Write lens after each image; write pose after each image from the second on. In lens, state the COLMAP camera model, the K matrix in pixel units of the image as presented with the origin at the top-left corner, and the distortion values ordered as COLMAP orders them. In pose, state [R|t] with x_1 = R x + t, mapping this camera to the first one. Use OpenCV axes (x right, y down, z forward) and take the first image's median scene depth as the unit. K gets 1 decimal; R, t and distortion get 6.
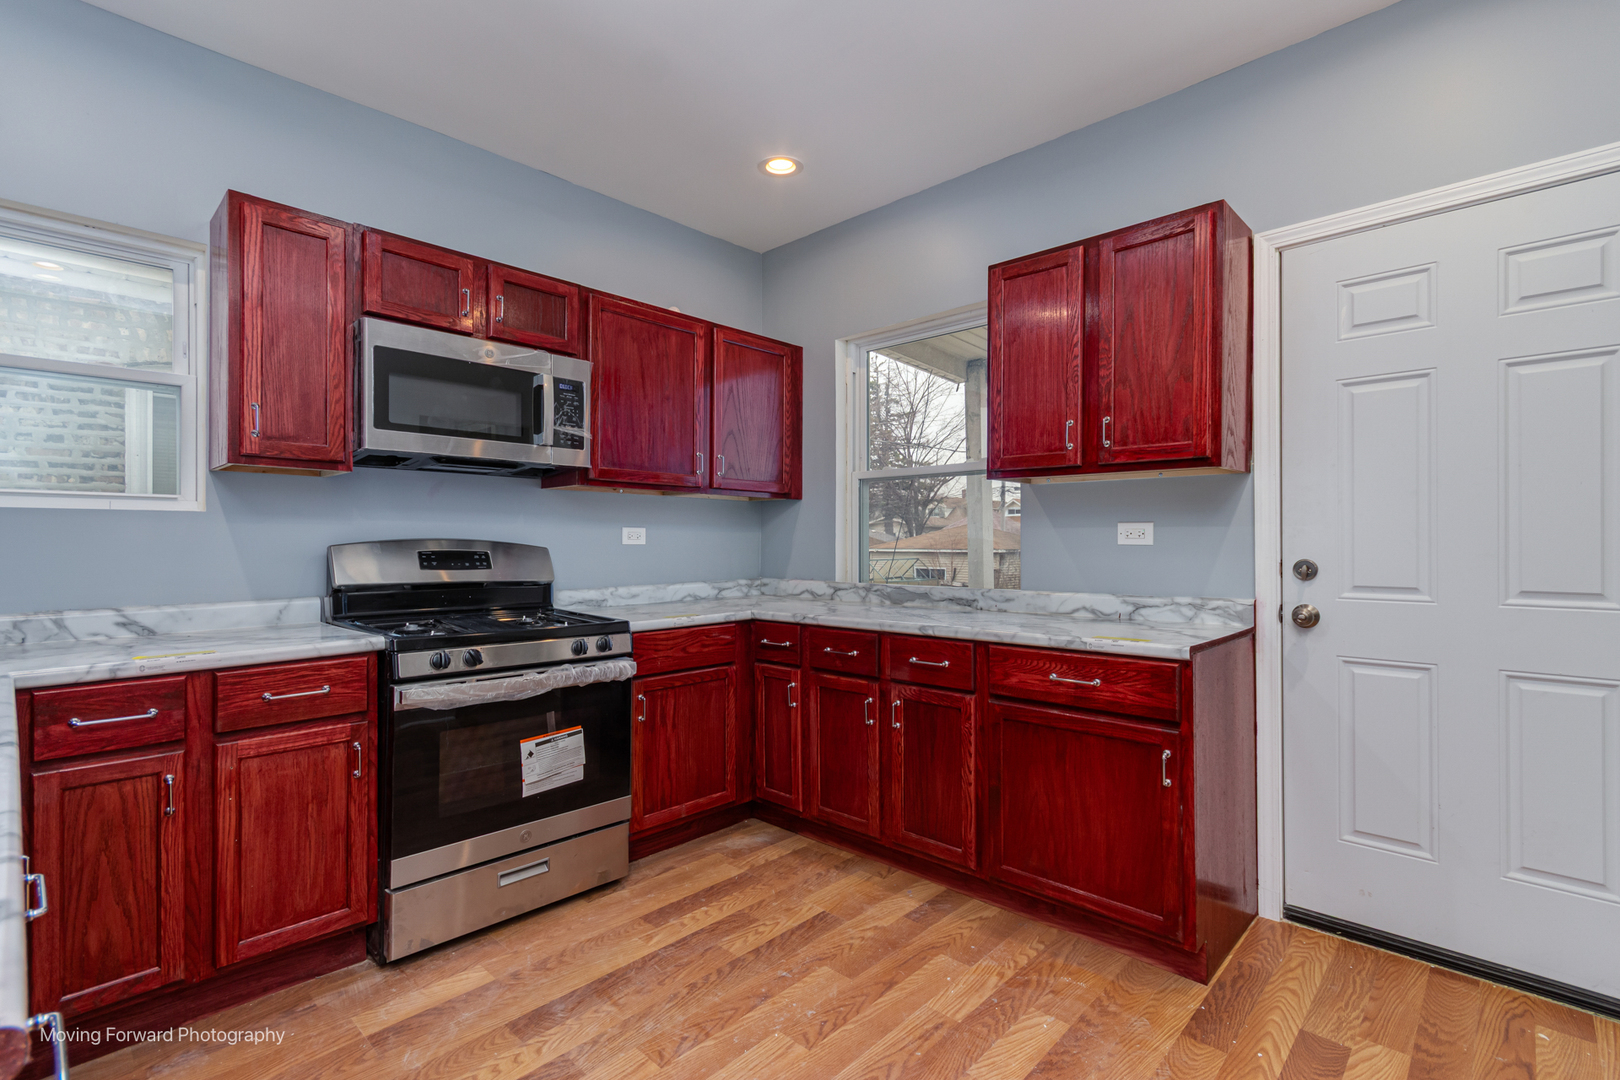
lens RADIAL K [[763.6, 0, 802.7], [0, 763.6, 550.4], [0, 0, 1]] dist [0.000660, 0.000379]
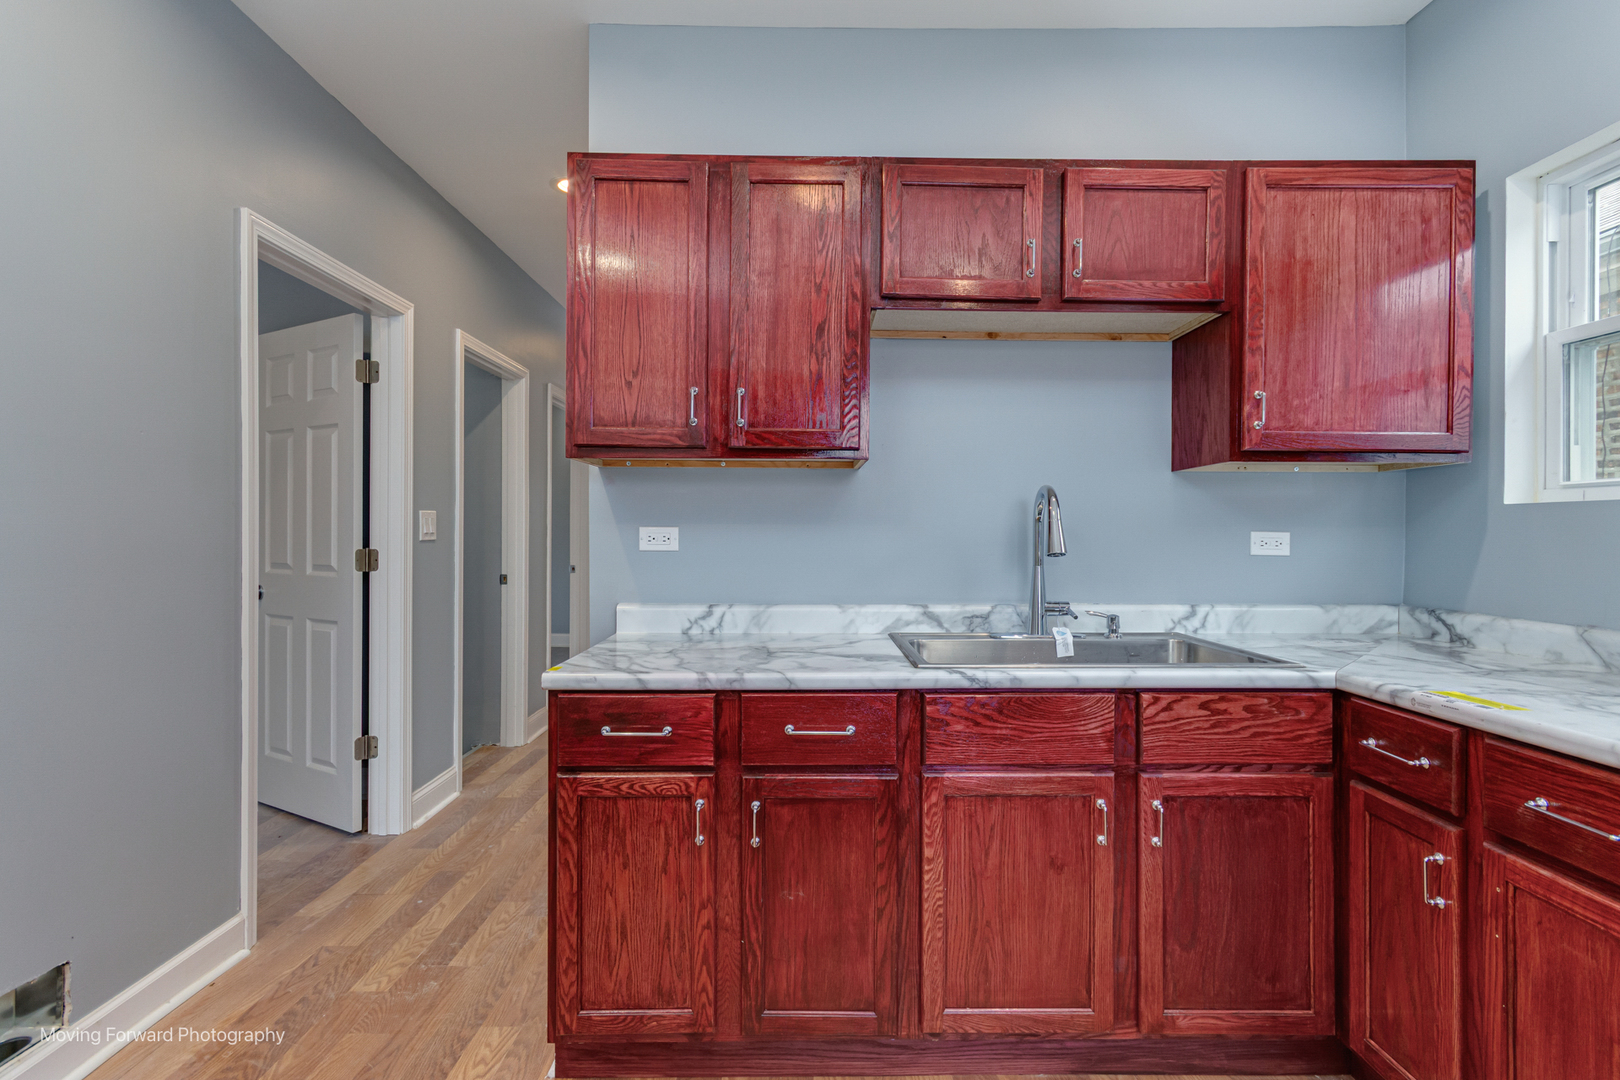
lens RADIAL K [[757.3, 0, 812.3], [0, 757.3, 535.1], [0, 0, 1]] dist [0.003813, 0.000805]
pose [[-0.733236, 0.002294, -0.679970, 0.103755], [-0.009130, 0.999871, 0.013218, -0.018862], [0.679913, 0.015900, -0.733120, 0.858596]]
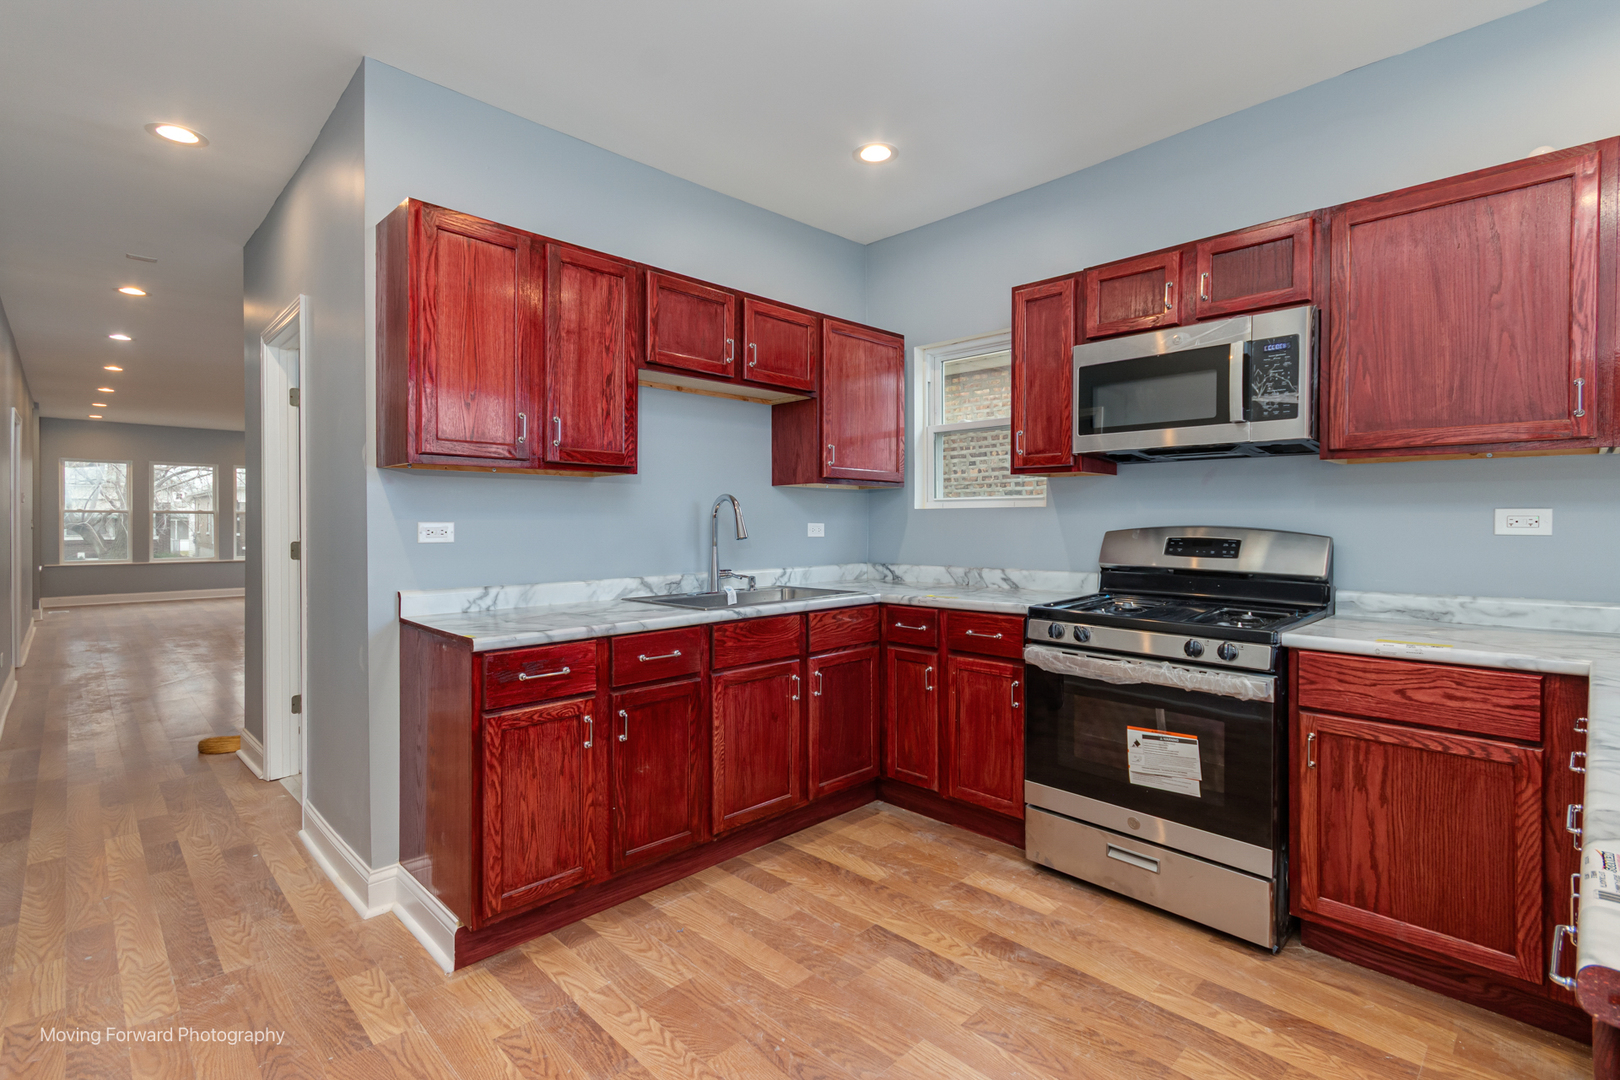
lens RADIAL K [[757.3, 0, 812.3], [0, 757.3, 535.1], [0, 0, 1]] dist [0.003813, 0.000805]
pose [[-0.051239, 0.019020, -0.998505, 0.654715], [-0.008319, 0.999776, 0.019471, -0.021605], [0.998652, 0.009304, -0.051069, 0.627392]]
